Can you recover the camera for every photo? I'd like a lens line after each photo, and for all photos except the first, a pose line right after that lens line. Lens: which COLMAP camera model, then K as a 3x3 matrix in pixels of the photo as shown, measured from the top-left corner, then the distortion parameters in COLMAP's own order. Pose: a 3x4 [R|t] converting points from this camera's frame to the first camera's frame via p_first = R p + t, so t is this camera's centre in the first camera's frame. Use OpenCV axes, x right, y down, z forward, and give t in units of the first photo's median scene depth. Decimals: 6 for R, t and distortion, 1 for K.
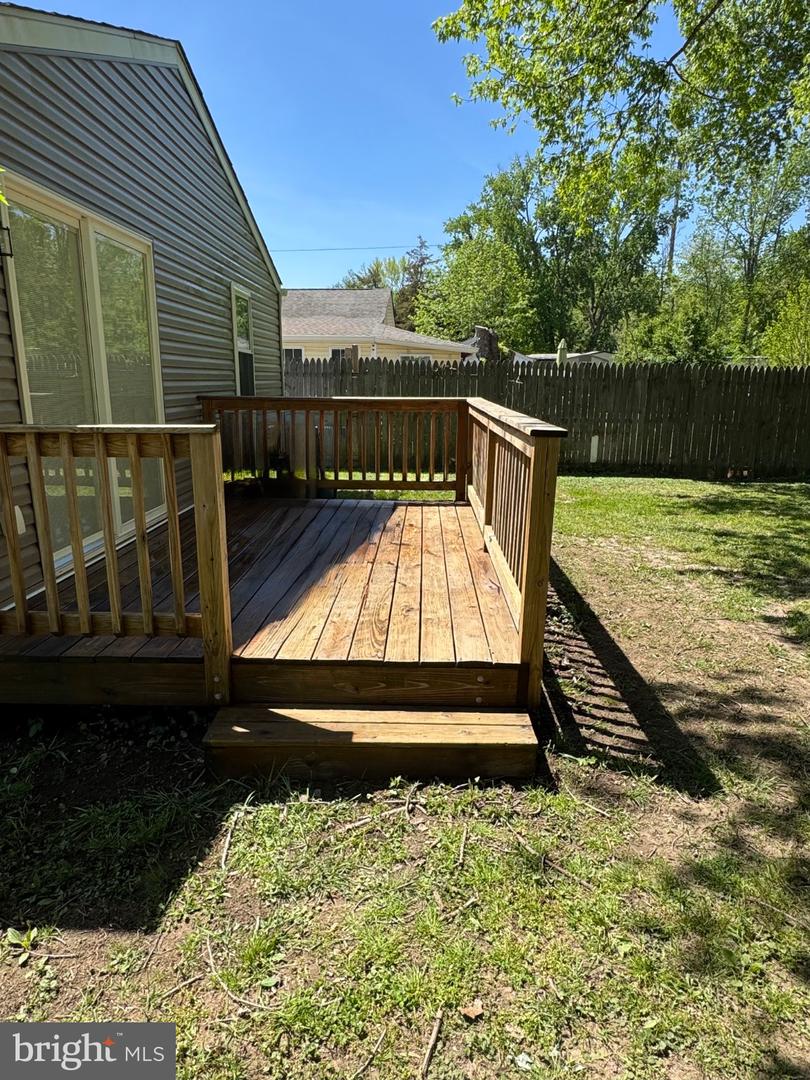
lens RADIAL K [[667.4, 0, 404.0], [0, 667.4, 536.8], [0, 0, 1]] dist [-0.002928, 0.003250]
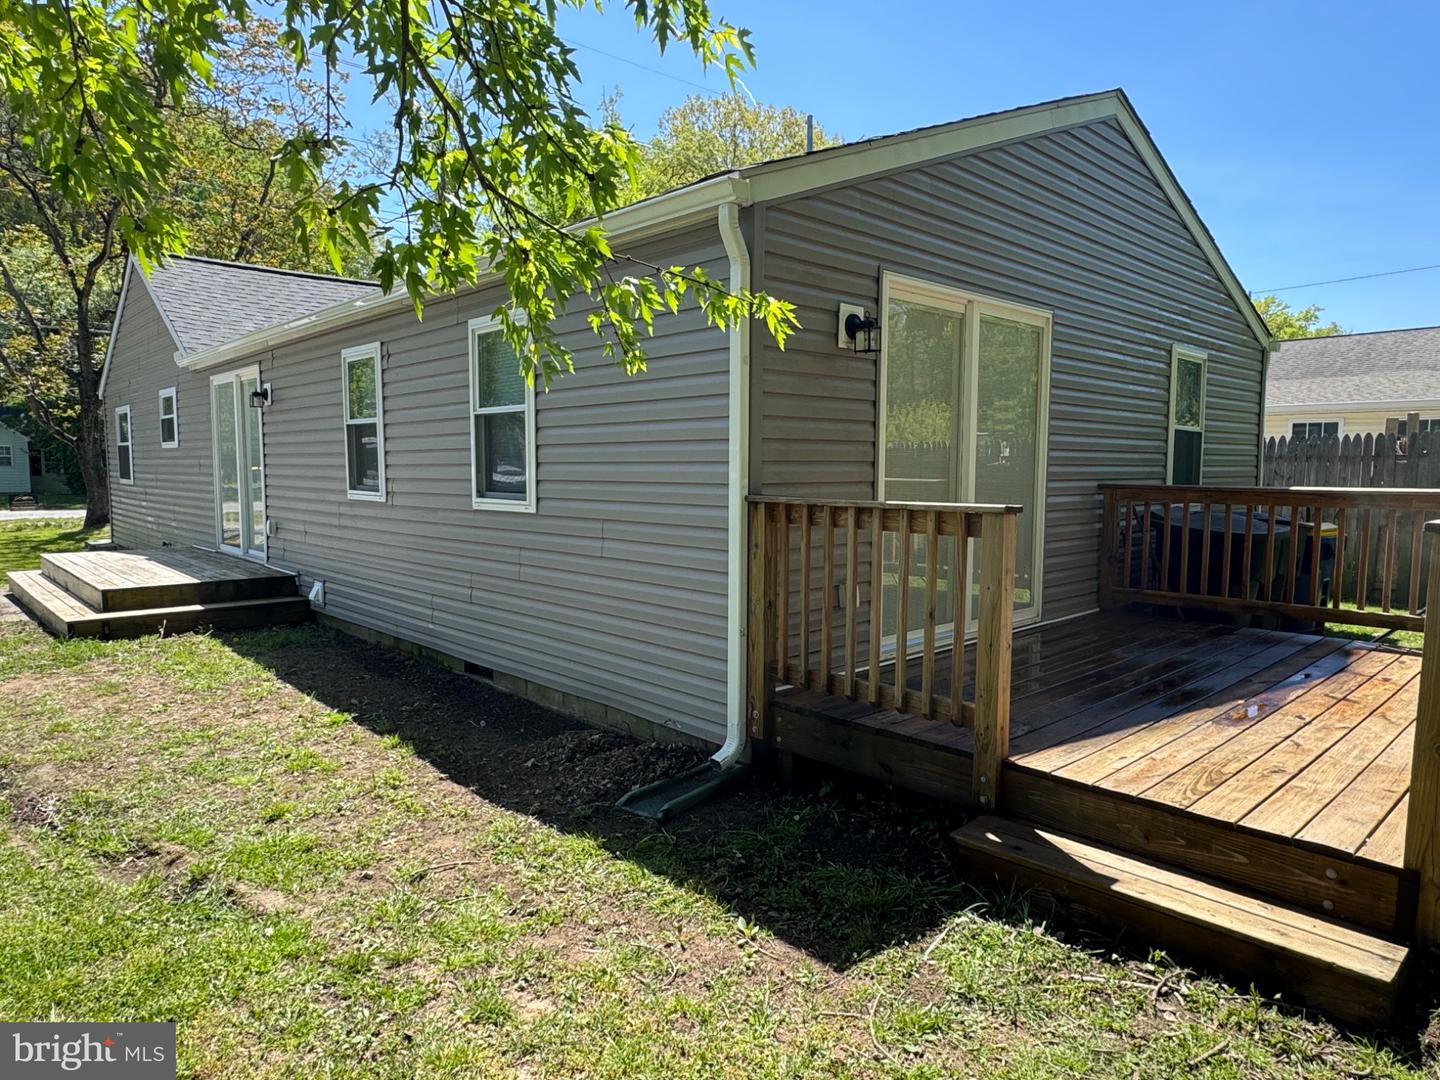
lens RADIAL K [[889.9, 0, 711.5], [0, 889.9, 531.6], [0, 0, 1]] dist [-0.002928, 0.003250]
pose [[0.696009, 0.047764, -0.716443, 0.318952], [-0.163209, 0.982192, -0.093073, 0.055410], [0.699239, 0.181710, 0.691409, -0.163770]]
